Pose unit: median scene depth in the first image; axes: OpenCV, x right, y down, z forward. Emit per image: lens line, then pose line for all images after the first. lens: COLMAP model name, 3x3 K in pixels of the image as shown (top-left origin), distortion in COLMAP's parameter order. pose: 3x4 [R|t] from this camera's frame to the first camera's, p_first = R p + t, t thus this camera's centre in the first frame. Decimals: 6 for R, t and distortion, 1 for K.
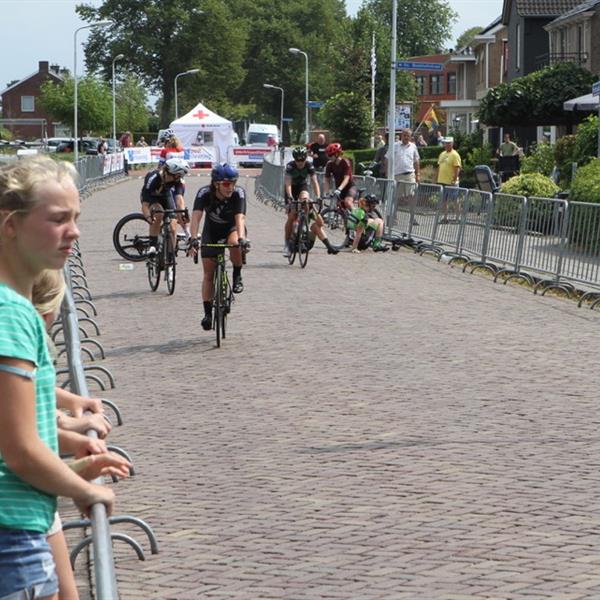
lens RADIAL K [[2914.4, 0, 300.0], [0, 2914.4, 300.0], [0, 0, 1]] dist [0.176468, 4.049975]
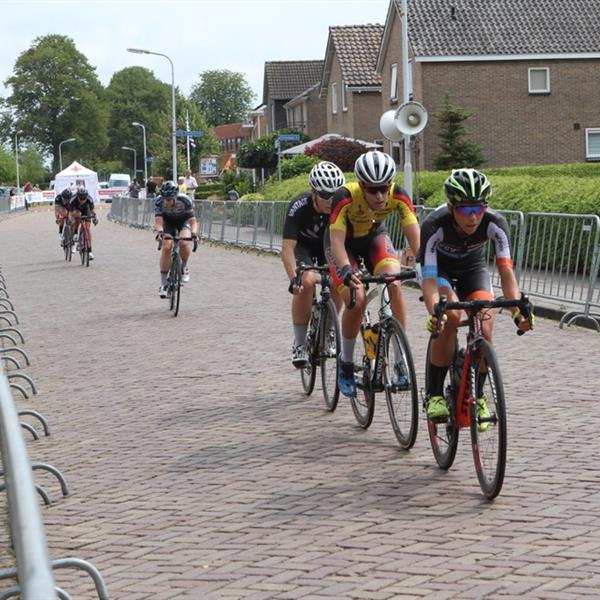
lens RADIAL K [[2914.4, 0, 300.0], [0, 2914.4, 300.0], [0, 0, 1]] dist [0.176468, 4.049975]
pose [[0.999157, -0.034093, 0.022869, 0.041439], [0.034565, 0.999191, -0.020558, 0.036074], [-0.022150, 0.021331, 0.999527, -0.466276]]
